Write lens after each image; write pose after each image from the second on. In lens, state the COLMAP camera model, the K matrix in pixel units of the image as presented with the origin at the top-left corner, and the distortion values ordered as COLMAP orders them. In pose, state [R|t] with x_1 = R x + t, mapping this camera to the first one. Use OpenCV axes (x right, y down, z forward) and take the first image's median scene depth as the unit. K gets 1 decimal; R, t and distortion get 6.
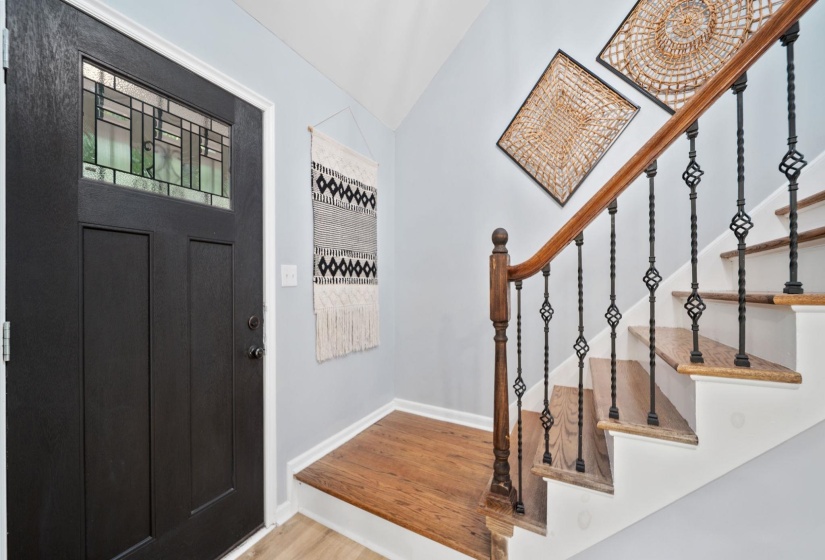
lens RADIAL K [[305.4, 0, 414.9], [0, 305.4, 288.7], [0, 0, 1]] dist [0.001611, 0.000066]
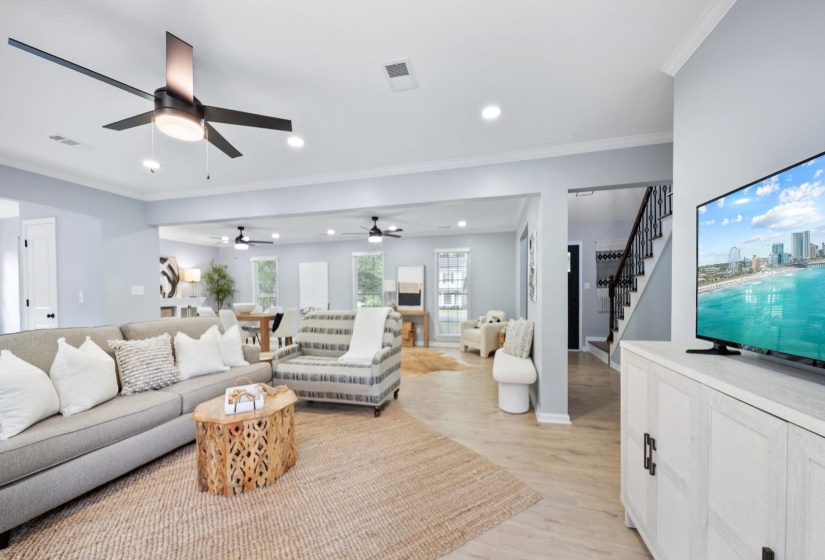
lens RADIAL K [[300.9, 0, 414.8], [0, 300.9, 294.5], [0, 0, 1]] dist [-0.001329, -0.000191]
pose [[0.233512, 0.005943, -0.972336, 2.321992], [0.009816, 0.999916, 0.008469, 0.006577], [0.972304, -0.011522, 0.233434, -1.641610]]
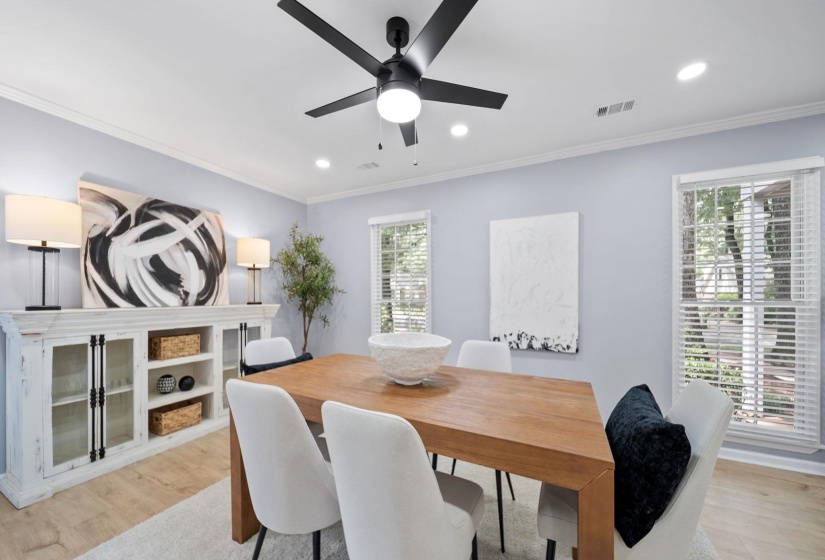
lens RADIAL K [[300.5, 0, 419.4], [0, 300.5, 294.8], [0, 0, 1]] dist [0.000694, 0.000094]
pose [[0.041264, -0.003533, -0.999142, -0.453445], [0.001037, 0.999993, -0.003493, 0.003293], [0.999148, -0.000892, 0.041268, -2.678010]]
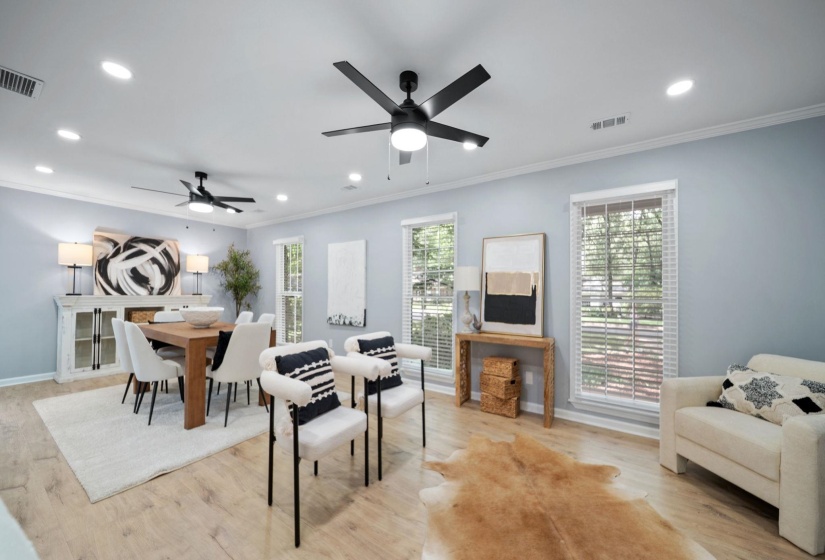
lens RADIAL K [[296.9, 0, 417.7], [0, 296.9, 285.7], [0, 0, 1]] dist [-0.004912, -0.000215]
pose [[-0.074930, -0.021505, -0.996957, 0.435520], [-0.008230, 0.999747, -0.020947, 0.003960], [0.997155, 0.006635, -0.075088, -1.235225]]
